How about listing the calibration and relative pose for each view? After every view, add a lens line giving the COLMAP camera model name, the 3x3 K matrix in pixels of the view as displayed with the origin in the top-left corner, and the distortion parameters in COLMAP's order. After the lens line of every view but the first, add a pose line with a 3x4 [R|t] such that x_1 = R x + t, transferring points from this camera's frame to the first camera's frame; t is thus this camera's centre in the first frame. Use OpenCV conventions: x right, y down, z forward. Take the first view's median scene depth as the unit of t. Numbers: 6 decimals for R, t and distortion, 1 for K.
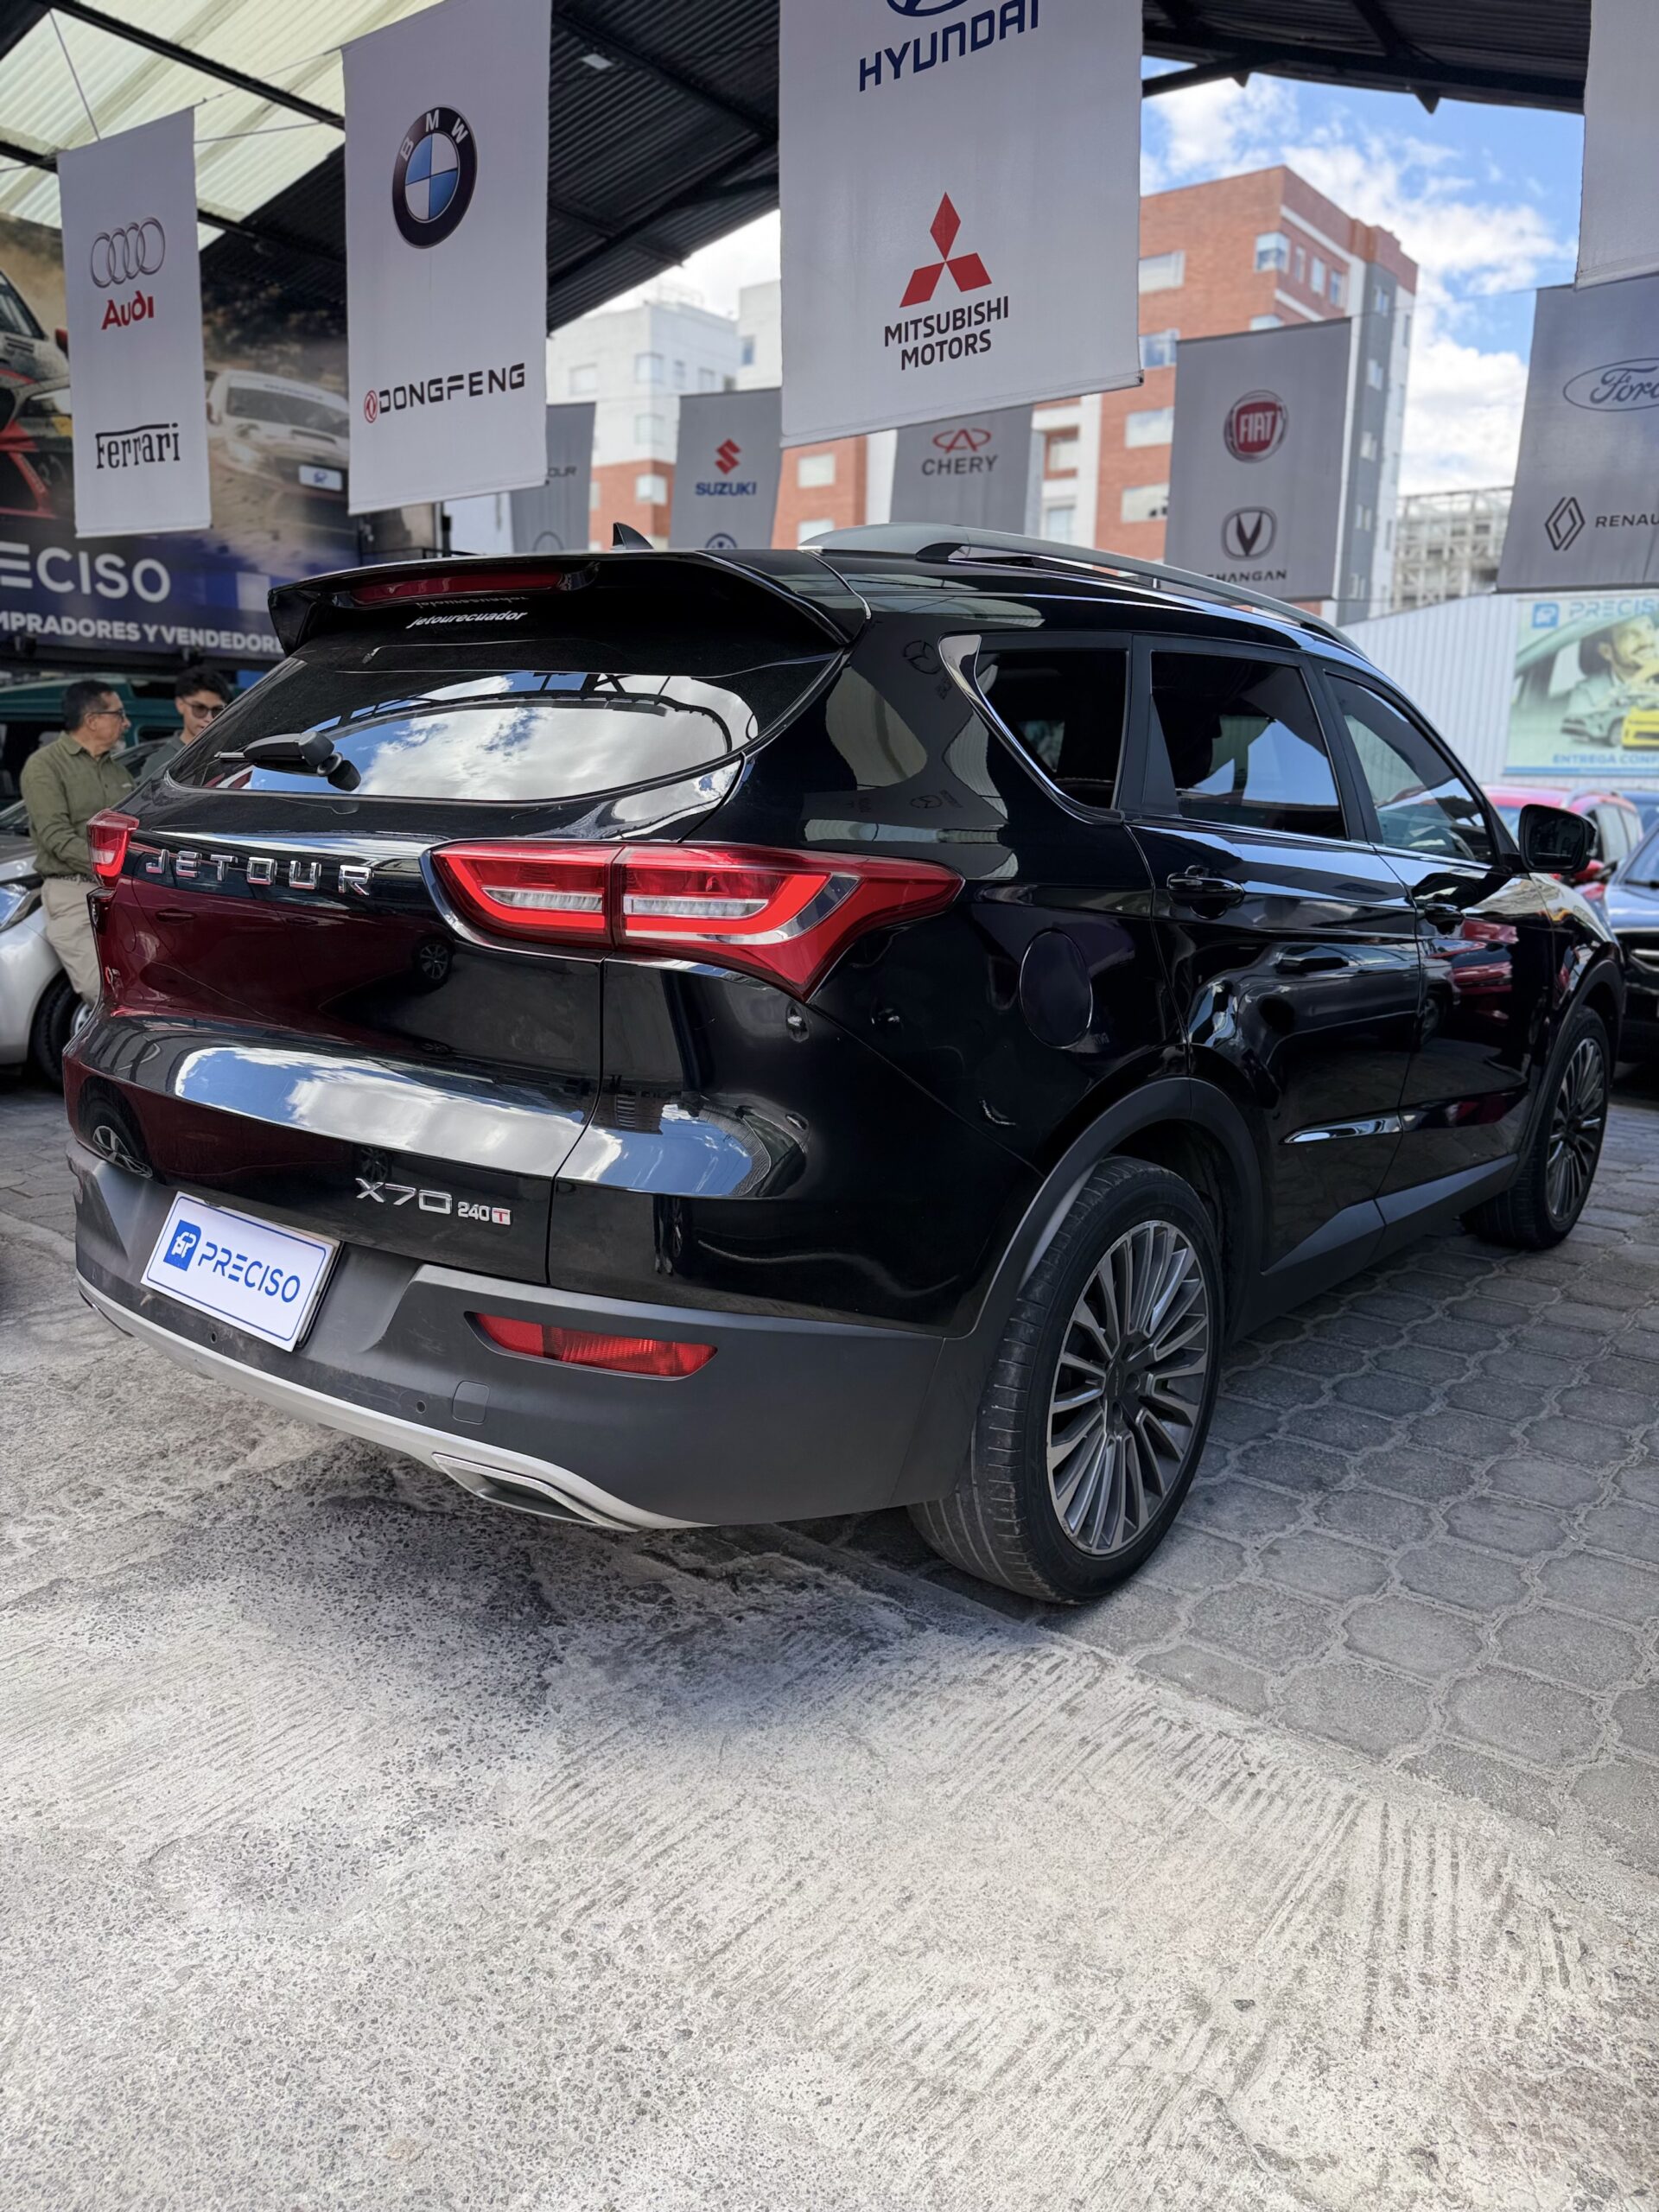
lens RADIAL K [[1521.8, 0, 829.5], [0, 1521.8, 1106.0], [0, 0, 1]] dist [0.055960, -0.073576]
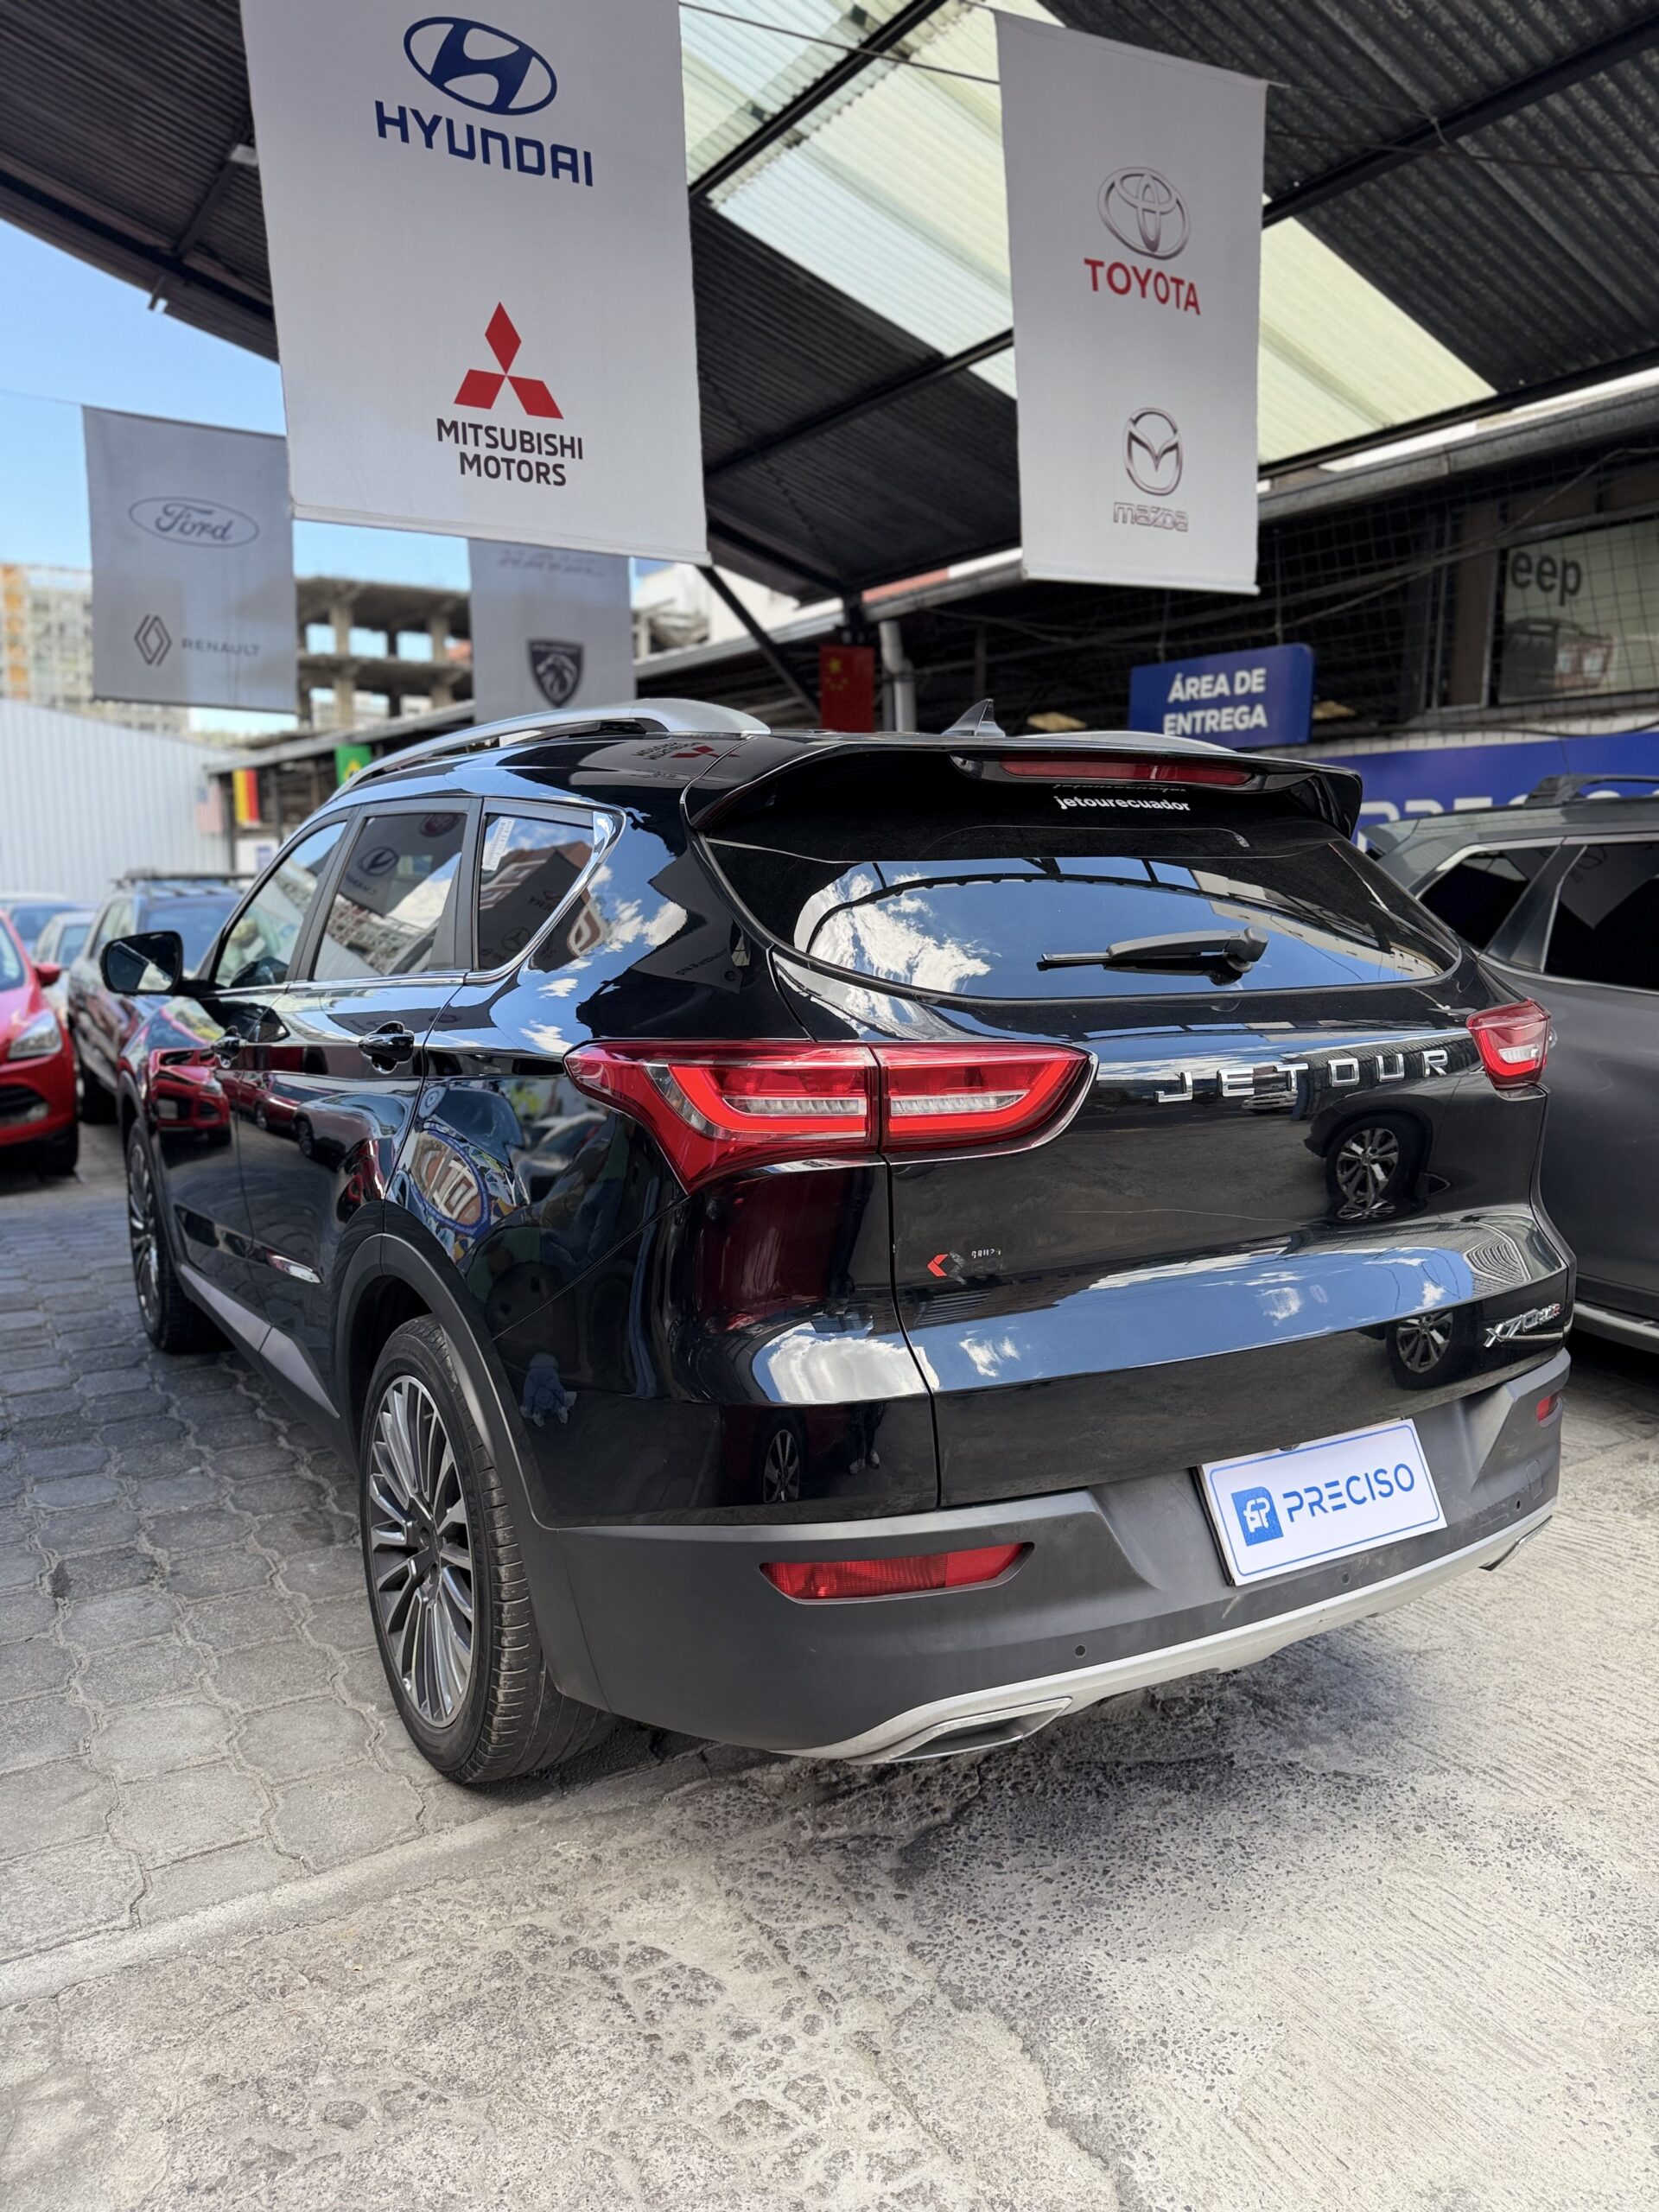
lens RADIAL K [[1522.6, 0, 866.1], [0, 1522.6, 1117.0], [0, 0, 1]] dist [-0.001169, -0.002476]
pose [[0.332352, -0.149802, 0.931183, -1.105729], [0.188508, 0.977935, 0.090042, -0.216456], [-0.924125, 0.145610, 0.353257, 0.765613]]
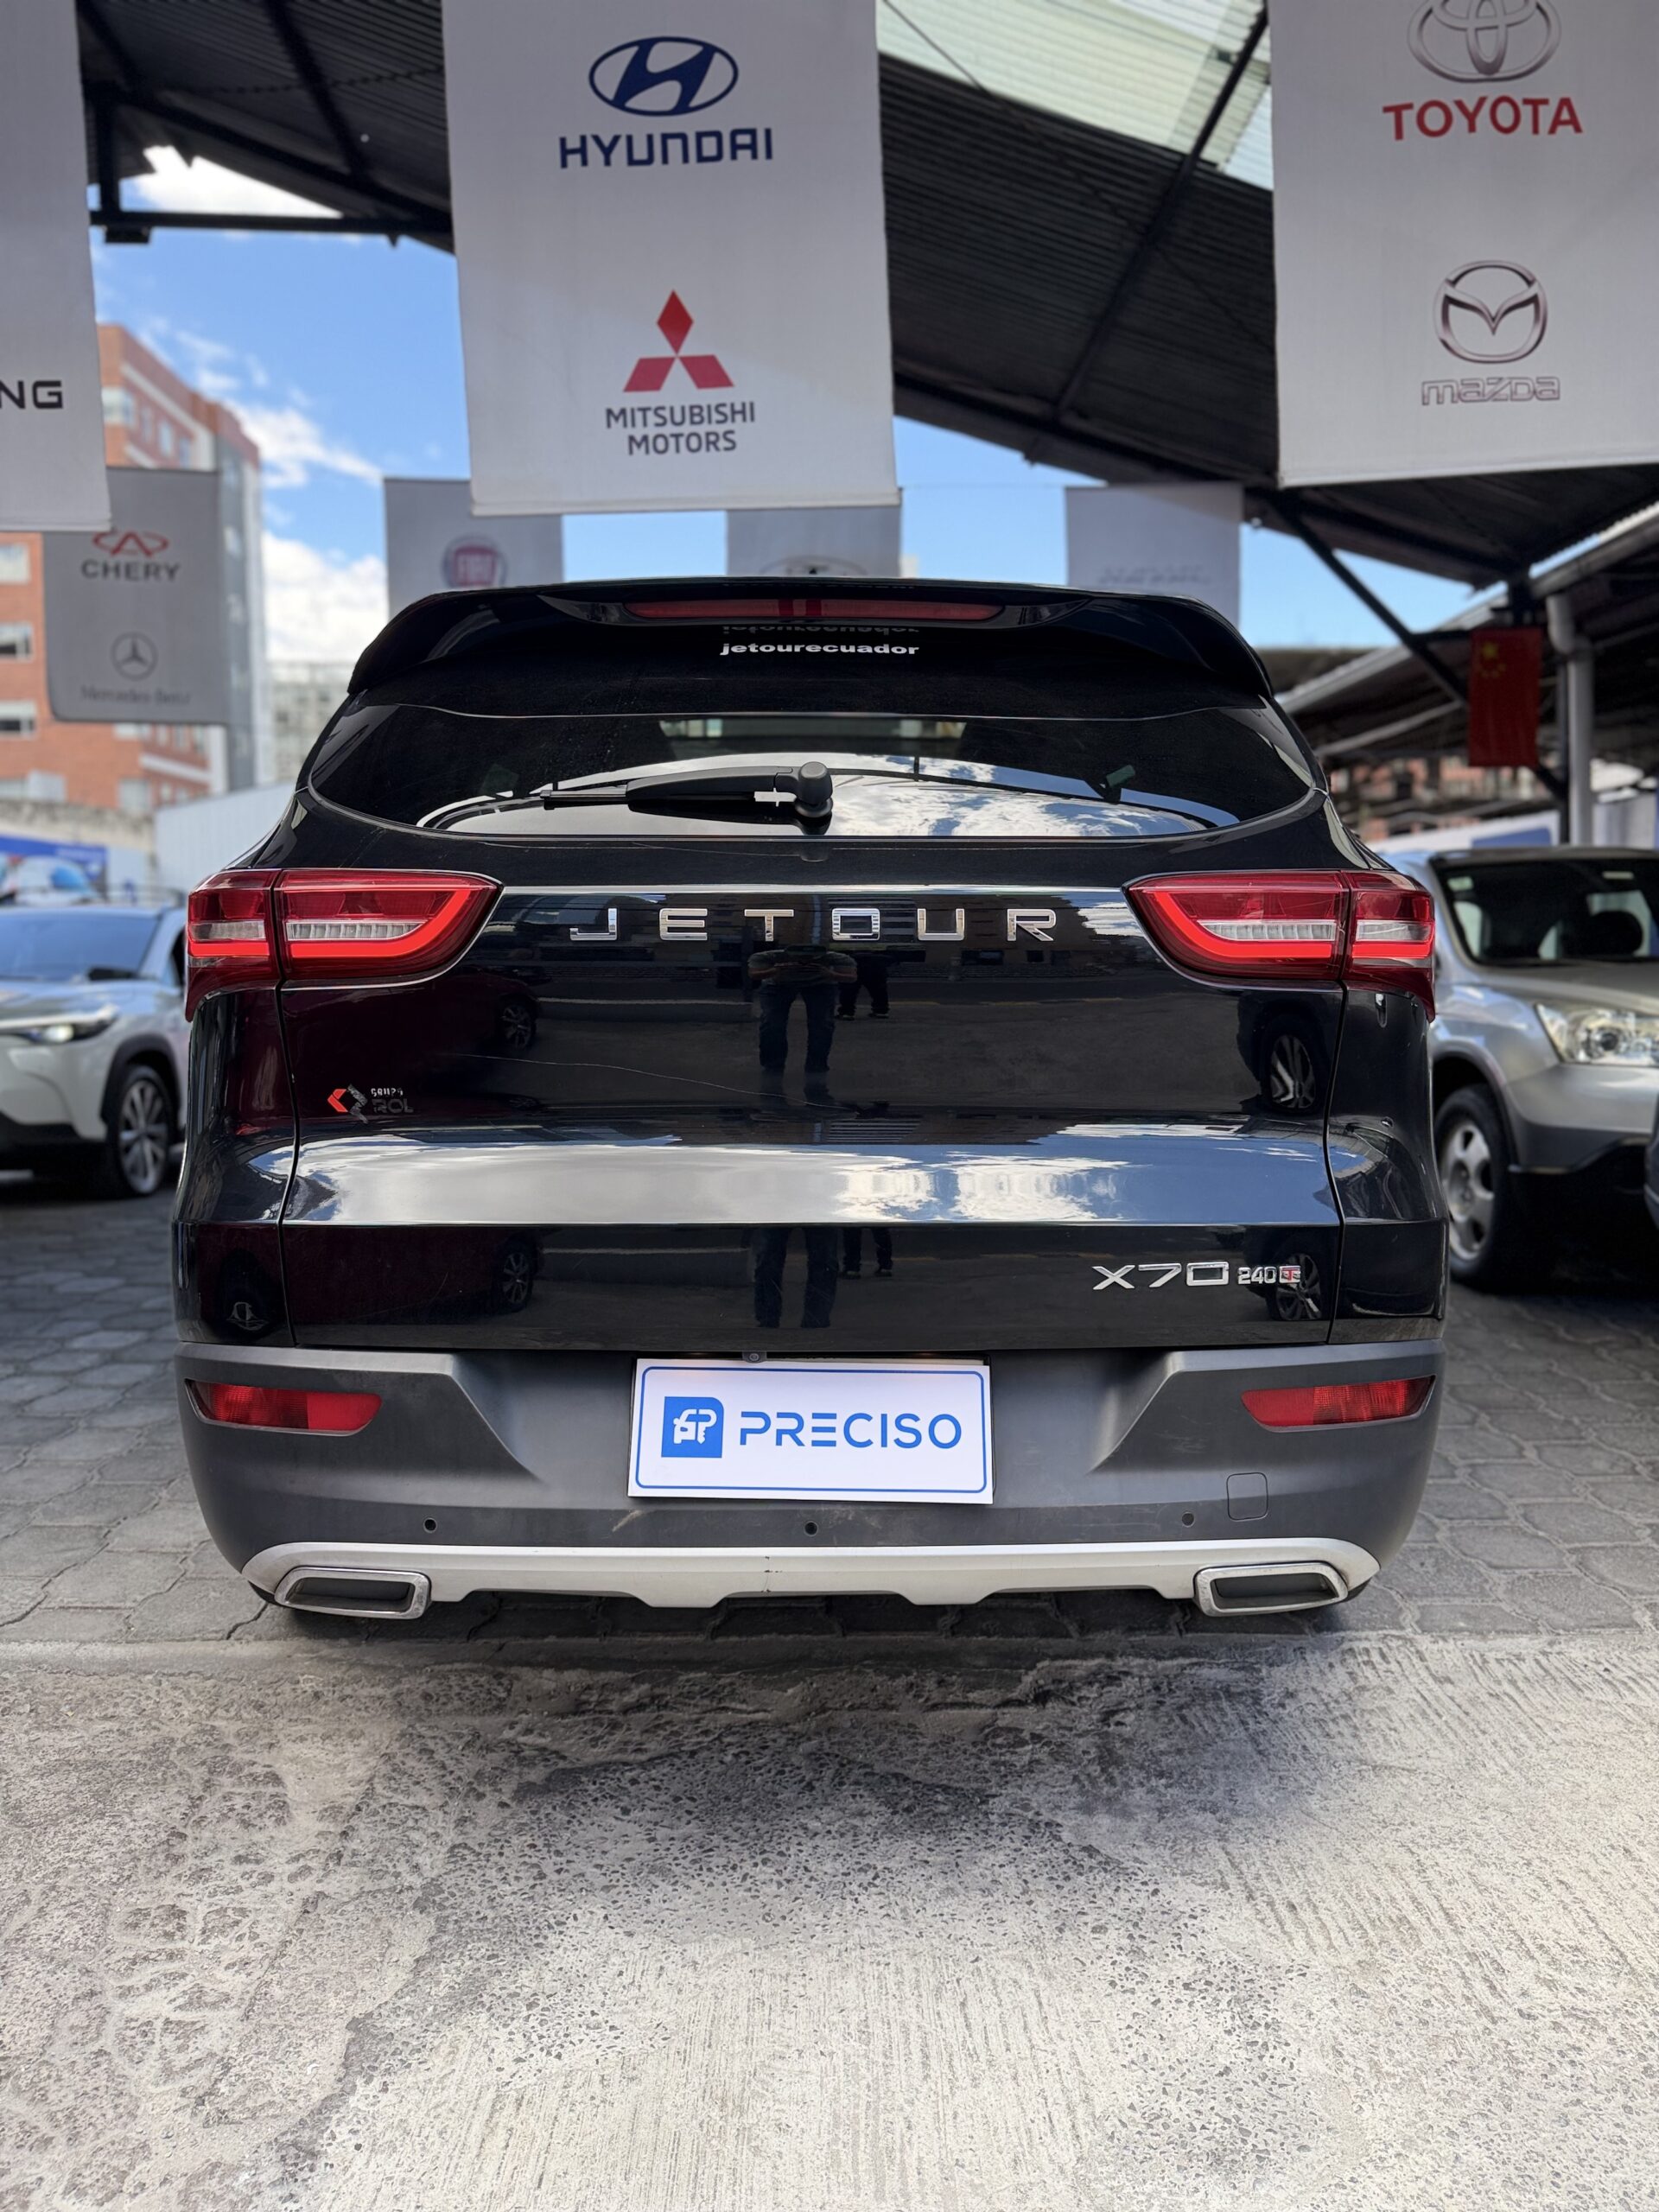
lens RADIAL K [[1543.9, 0, 838.0], [0, 1543.9, 1107.4], [0, 0, 1]] dist [-0.002487, 0.005711]
pose [[0.774675, -0.081034, 0.627146, -0.720672], [0.141506, 0.988820, -0.047028, -0.013792], [-0.616323, 0.125177, 0.777481, 0.319258]]
